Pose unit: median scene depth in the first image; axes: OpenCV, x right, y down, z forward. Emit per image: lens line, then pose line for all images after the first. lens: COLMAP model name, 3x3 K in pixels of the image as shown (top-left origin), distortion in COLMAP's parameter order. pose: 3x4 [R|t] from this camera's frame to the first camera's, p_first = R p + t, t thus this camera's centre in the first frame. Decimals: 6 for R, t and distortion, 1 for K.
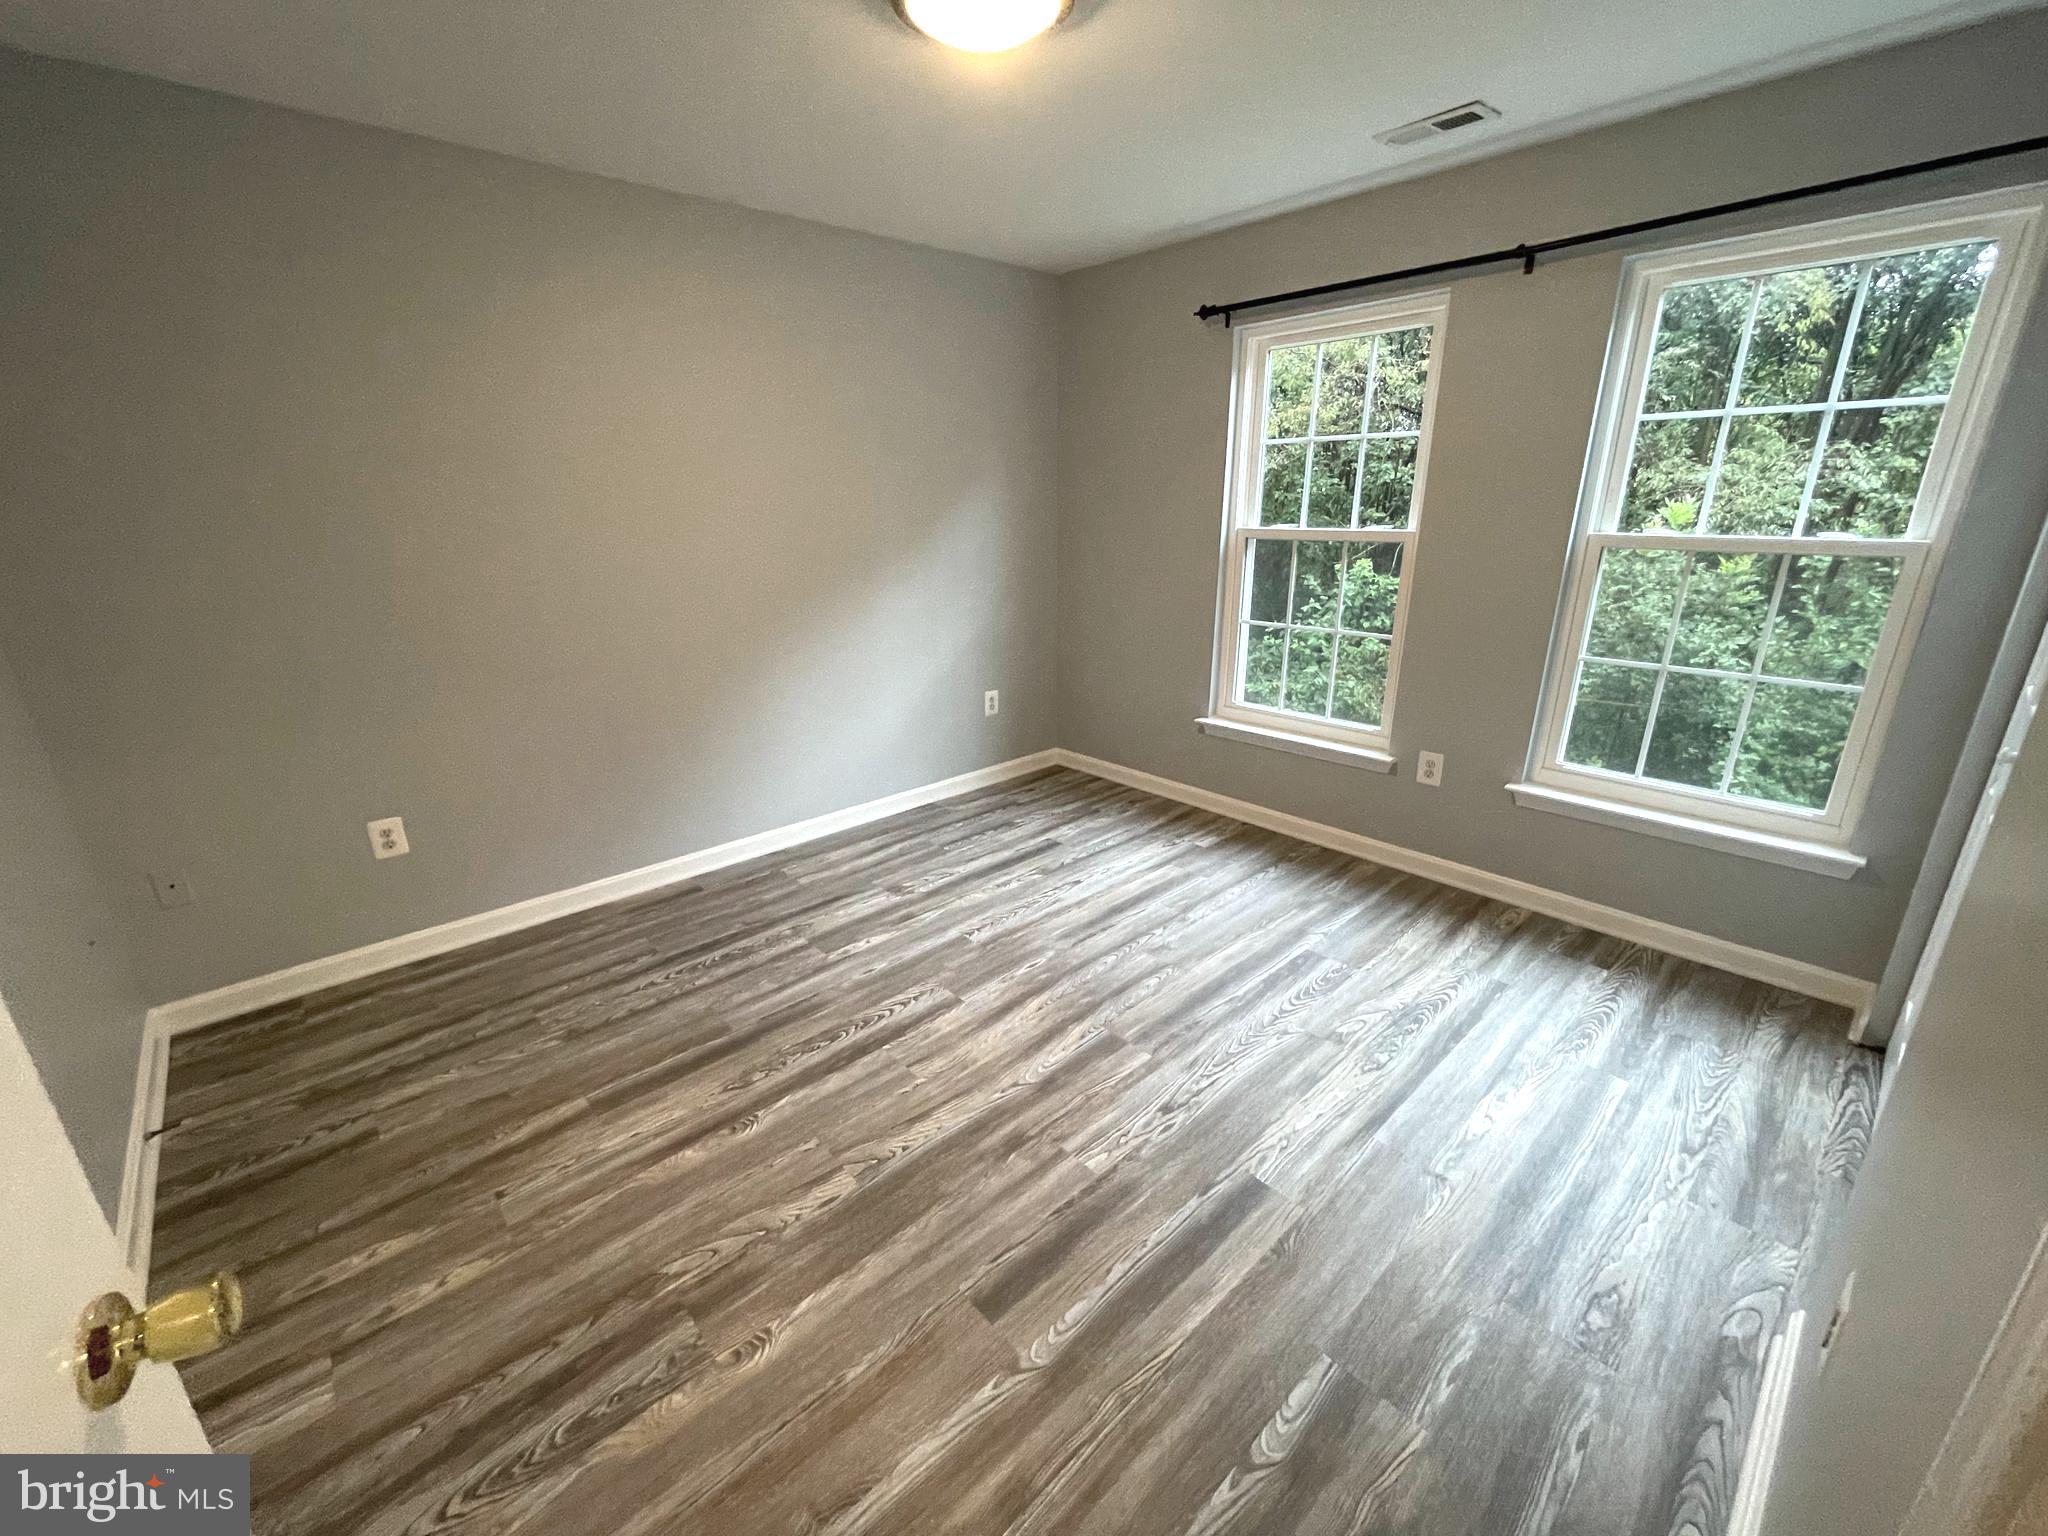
lens RADIAL K [[829.0, 0, 1019.7], [0, 829.0, 773.4], [0, 0, 1]] dist [-0.001724, -0.000796]
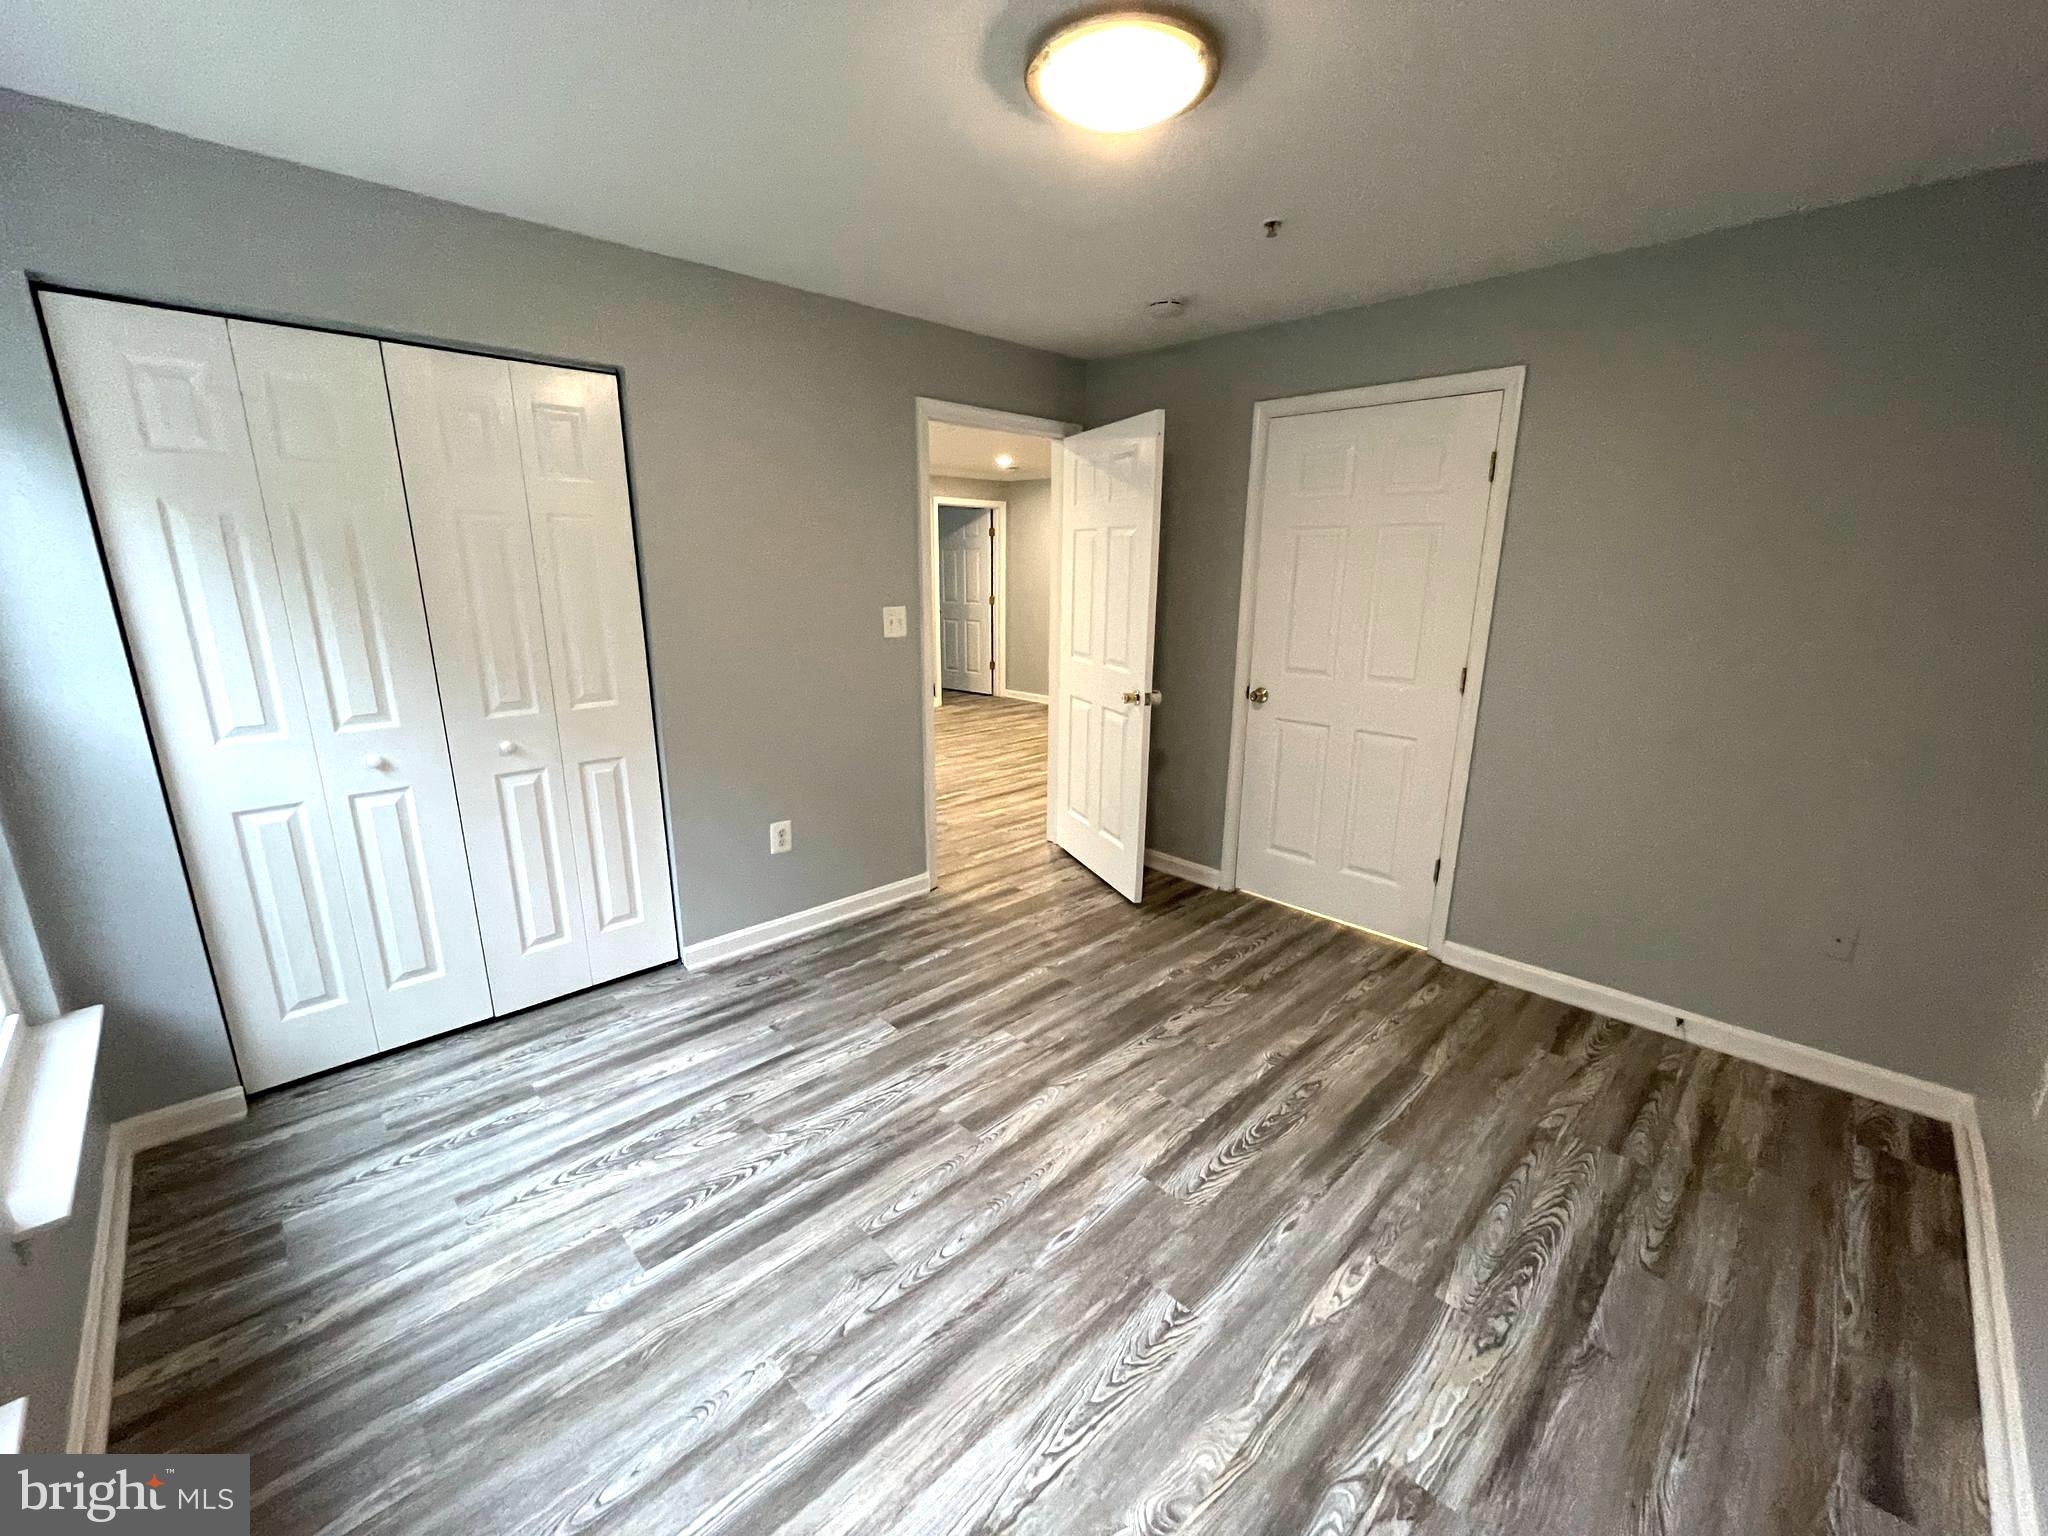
lens RADIAL K [[829.0, 0, 1019.7], [0, 829.0, 773.4], [0, 0, 1]] dist [-0.001724, -0.000796]
pose [[-0.999466, 0.015297, -0.028858, 0.076684], [-0.002823, 0.839788, 0.542906, -0.539733], [0.032539, 0.542698, -0.839297, 1.543116]]
